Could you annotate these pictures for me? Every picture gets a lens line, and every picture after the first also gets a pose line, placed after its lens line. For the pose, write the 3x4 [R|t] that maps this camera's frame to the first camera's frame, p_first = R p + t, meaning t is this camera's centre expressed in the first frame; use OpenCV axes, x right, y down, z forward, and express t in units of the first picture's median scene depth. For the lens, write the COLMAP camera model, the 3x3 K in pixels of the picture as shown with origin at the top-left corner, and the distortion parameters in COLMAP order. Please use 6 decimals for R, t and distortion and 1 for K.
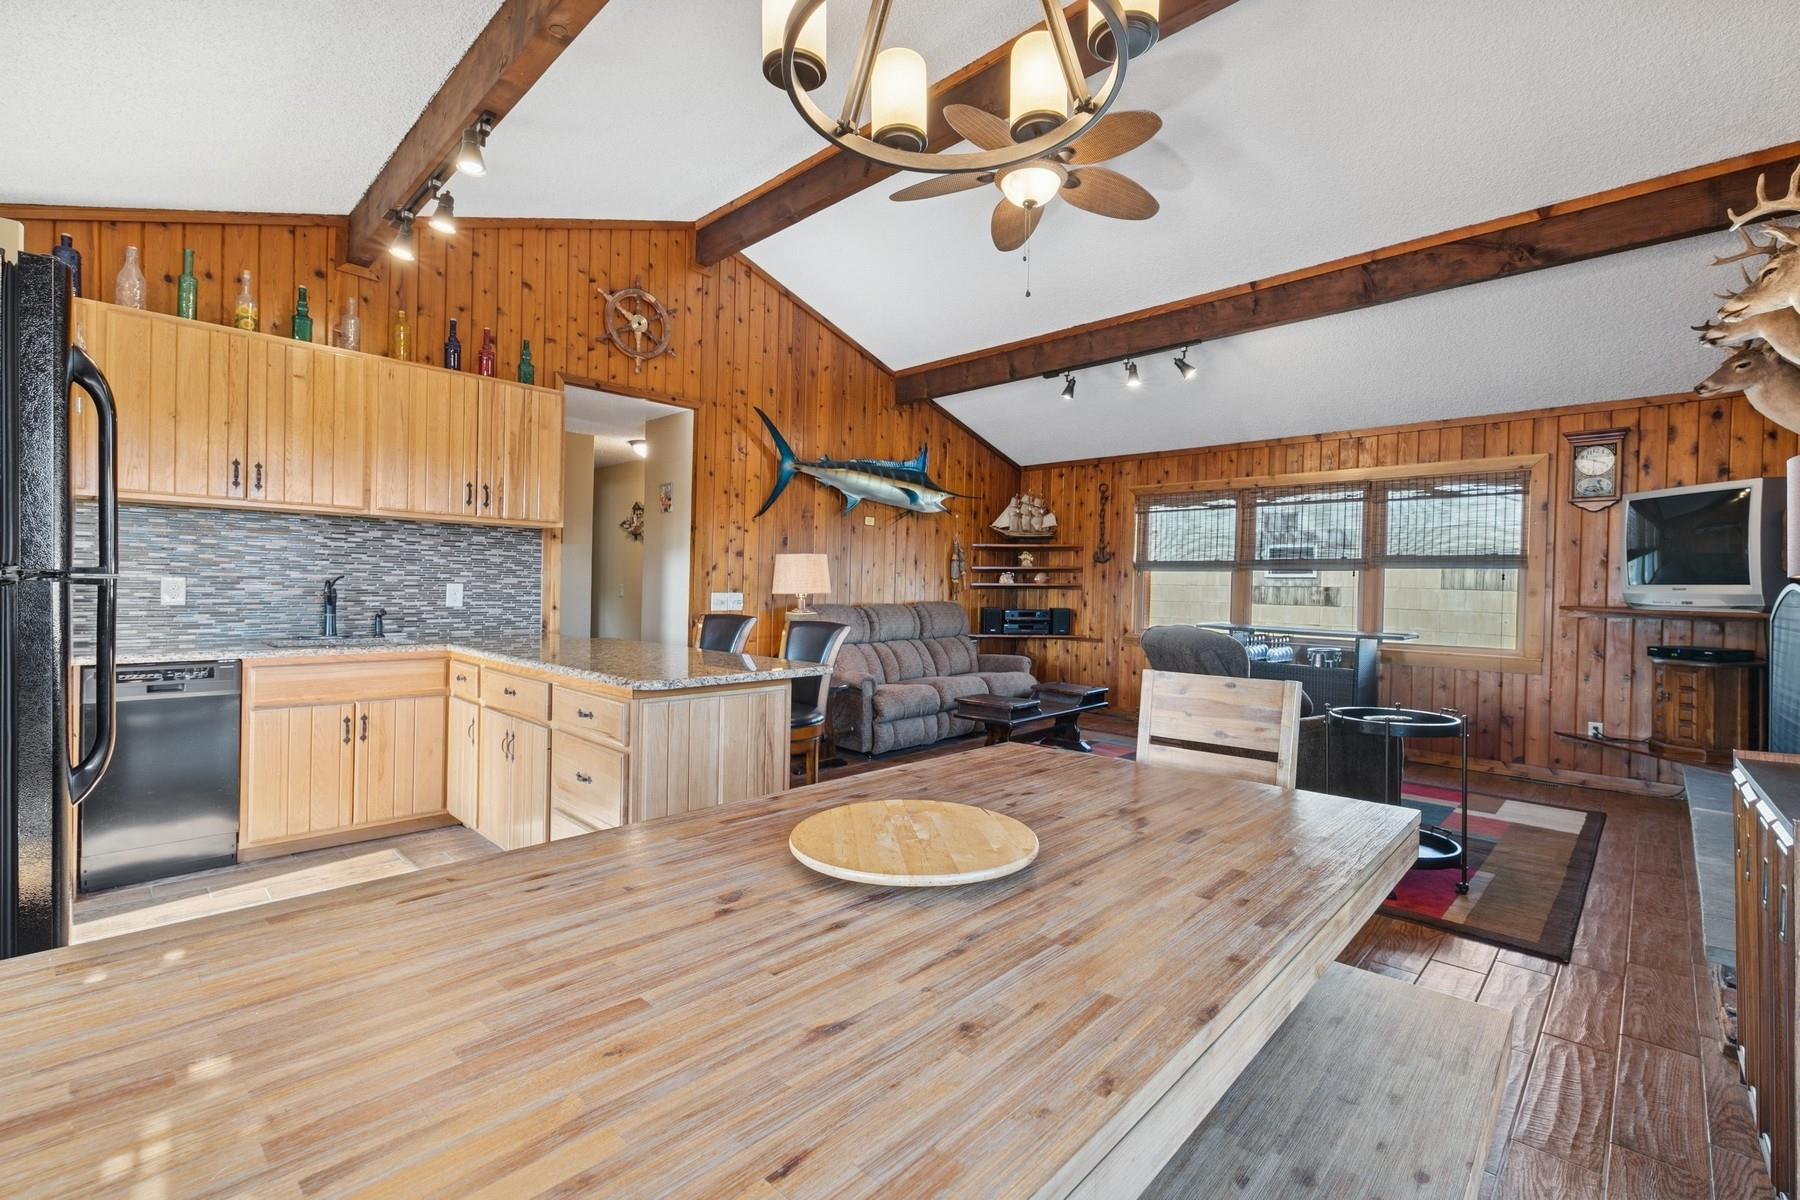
lens RADIAL K [[786.7, 0, 906.2], [0, 786.7, 595.5], [0, 0, 1]] dist [0.000112, -0.000344]
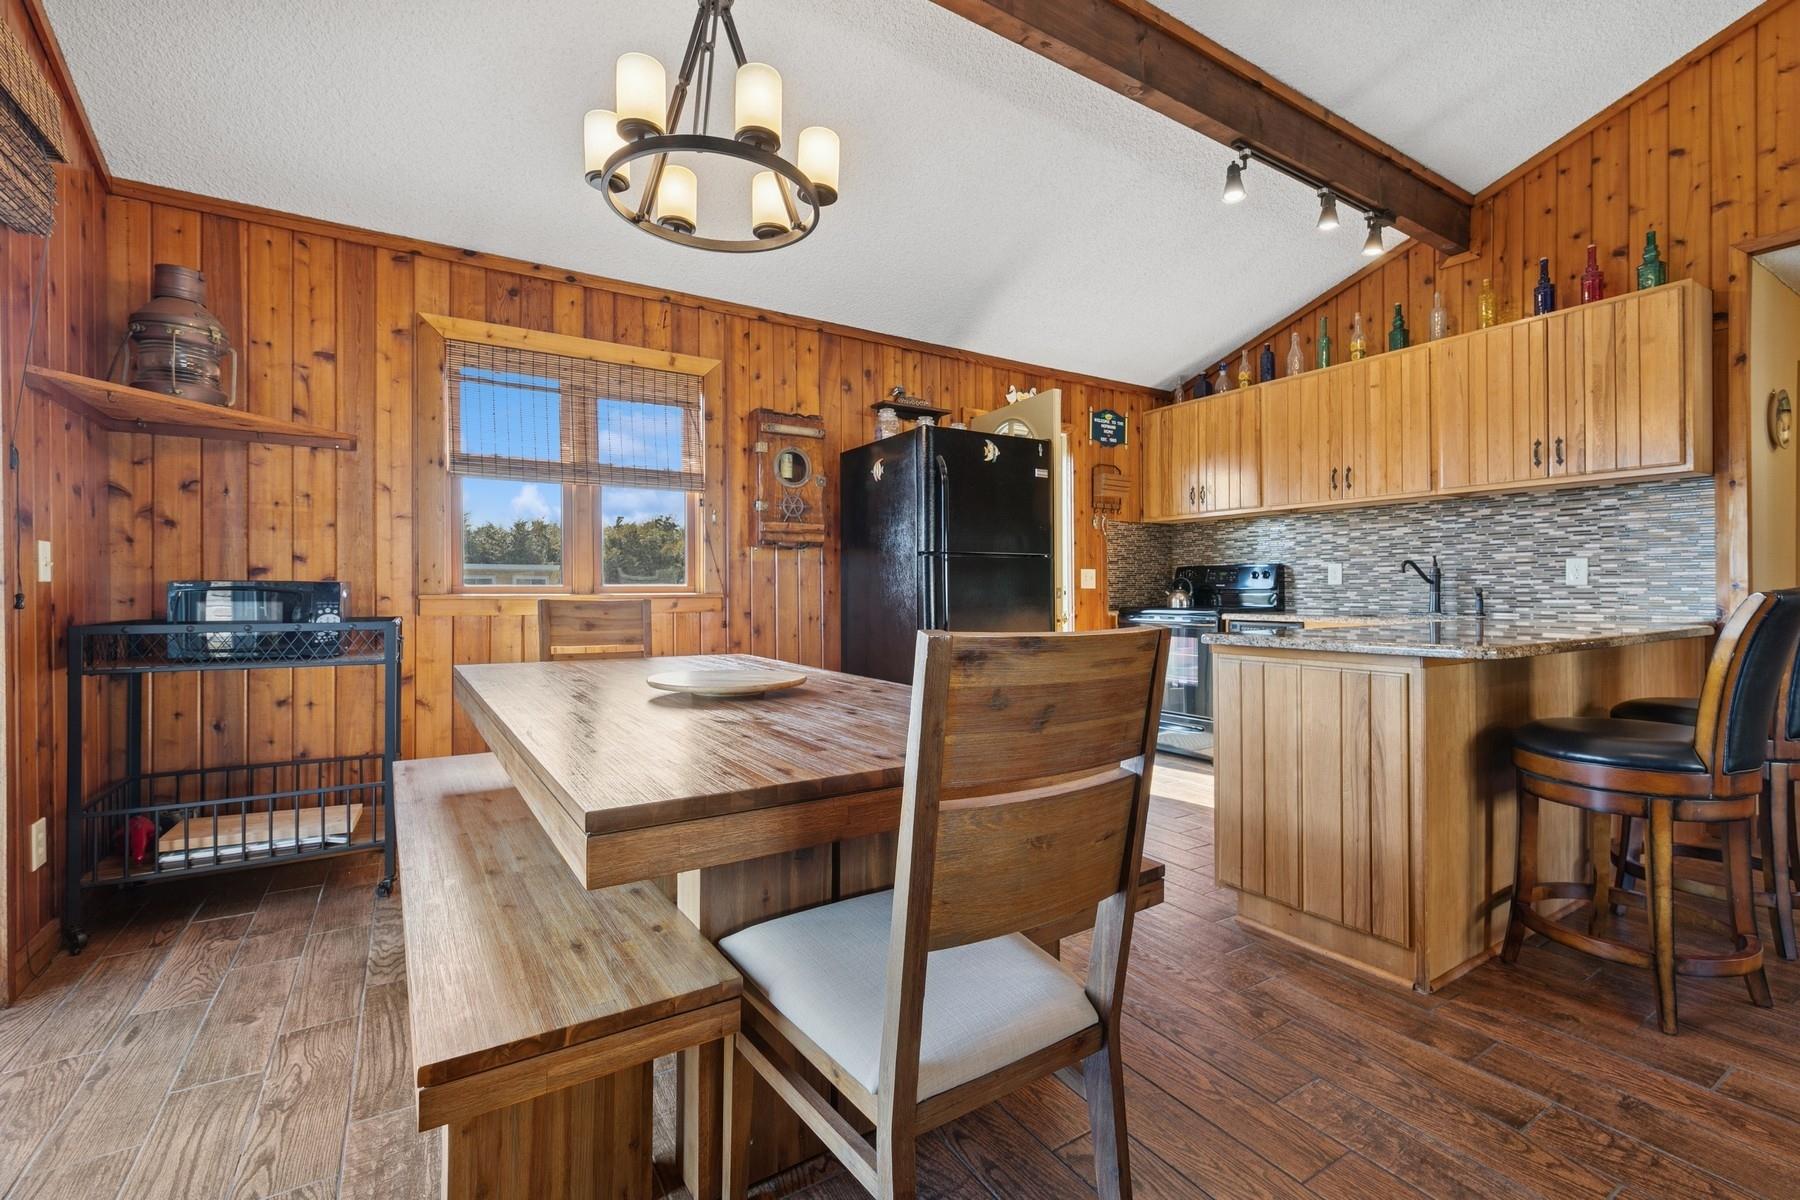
lens RADIAL K [[783.6, 0, 907.4], [0, 783.6, 591.7], [0, 0, 1]] dist [0.000922, 0.000018]
pose [[-0.238530, -0.018683, -0.970955, 0.429769], [-0.012861, 0.999788, -0.016078, 0.044691], [0.971050, 0.008652, -0.238720, 0.506235]]
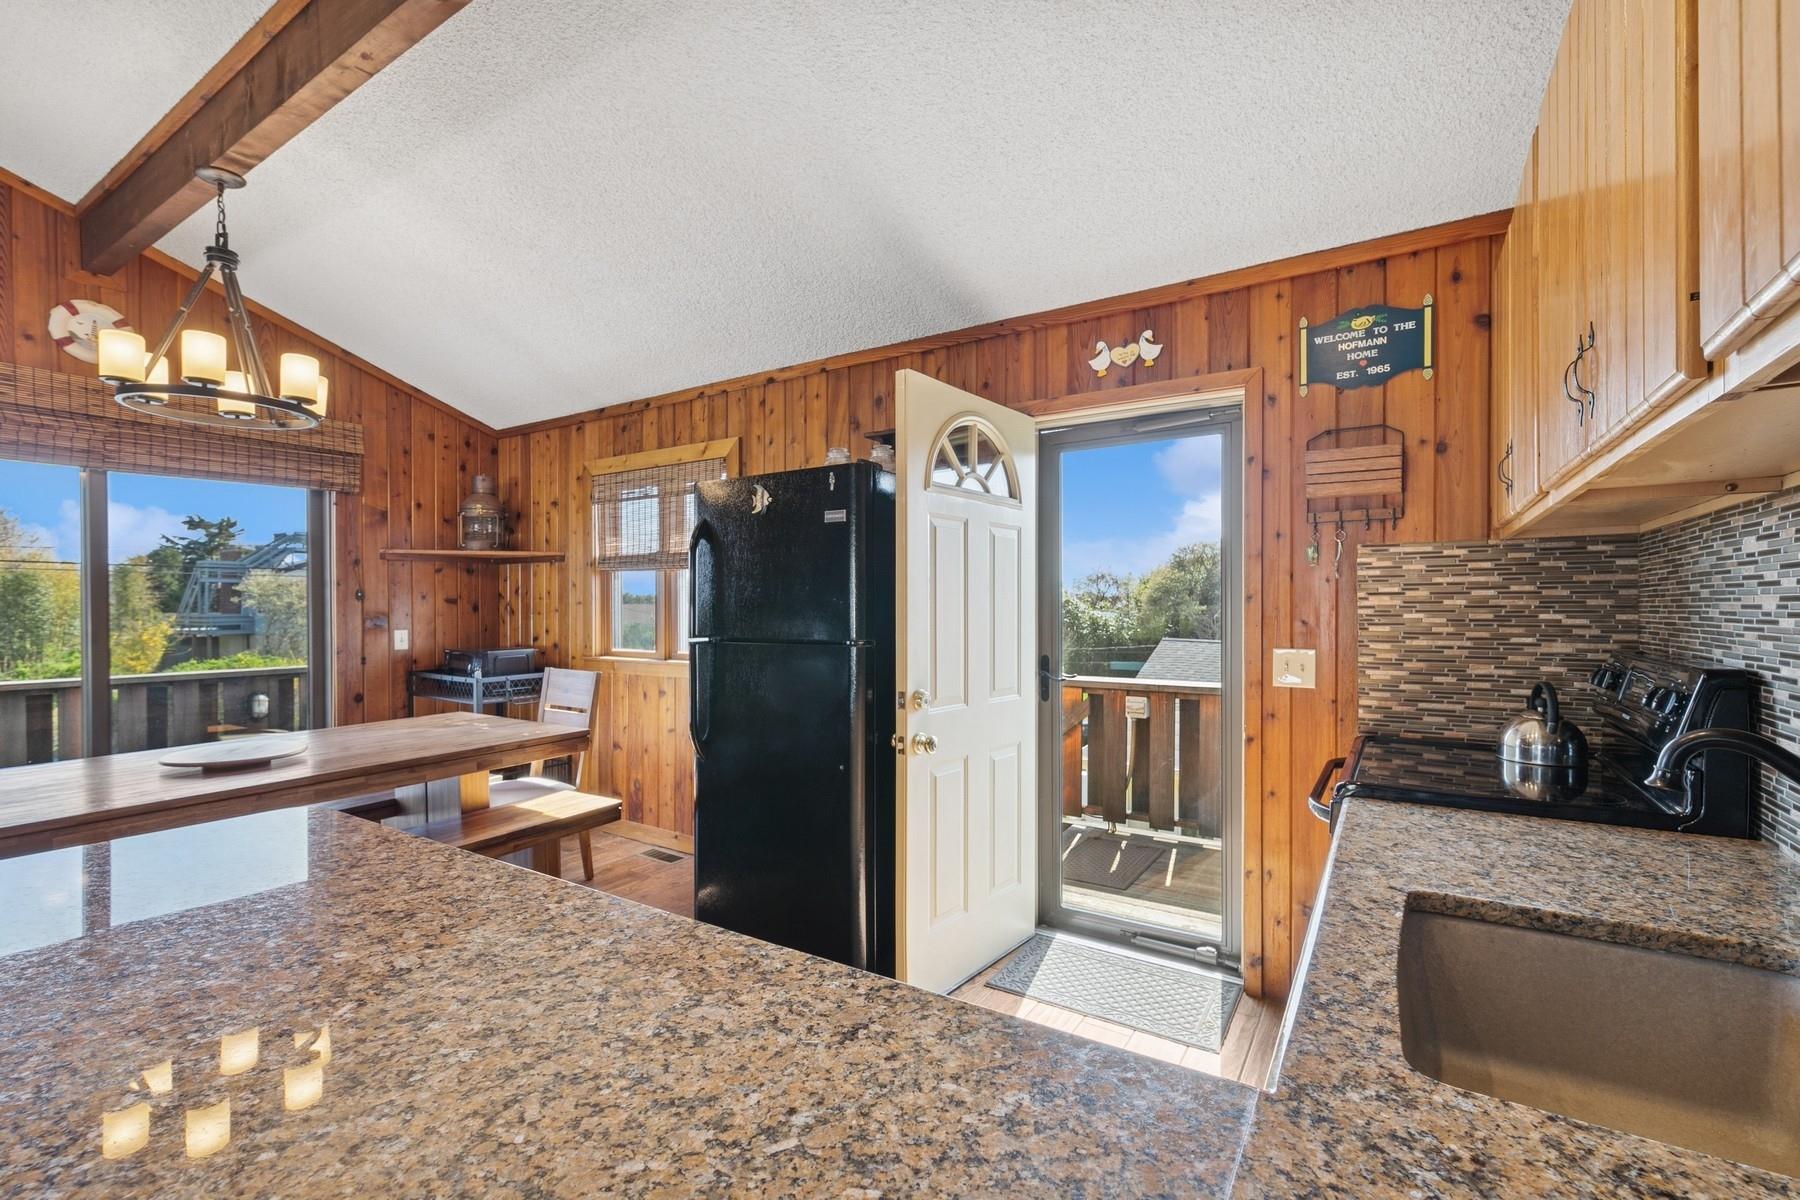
lens RADIAL K [[792.6, 0, 900.0], [0, 792.6, 600.0], [0, 0, 1]] dist [0.000270, -0.000148]
pose [[-0.982132, -0.021148, -0.186999, -0.401777], [-0.021004, 0.999776, -0.002749, -0.042419], [0.187015, 0.001228, -0.982356, 1.026685]]
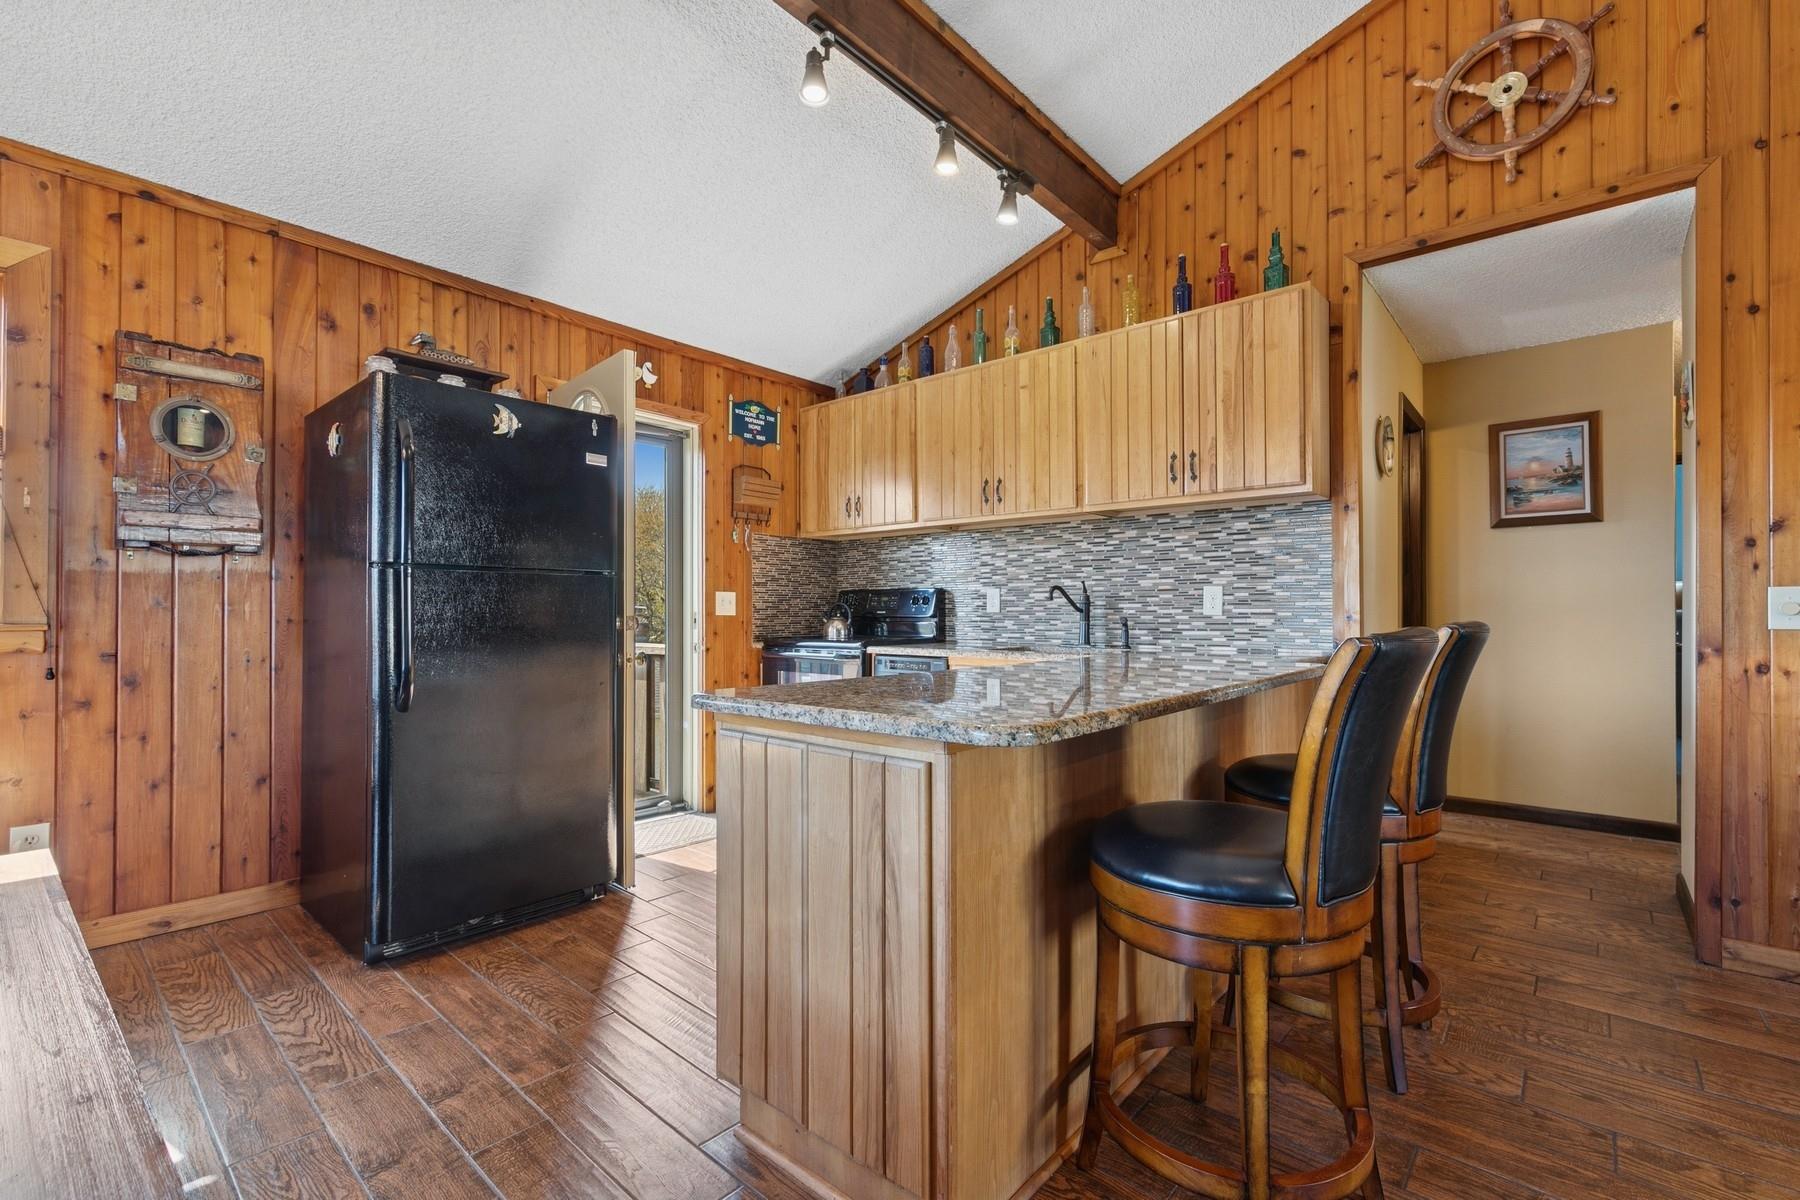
lens RADIAL K [[787.4, 0, 902.0], [0, 787.4, 606.9], [0, 0, 1]] dist [-0.000442, -0.000008]
pose [[0.050099, -0.028138, -0.998348, 0.195052], [-0.011270, 0.999523, -0.028737, 0.032174], [0.998681, 0.012691, 0.049758, 0.661936]]
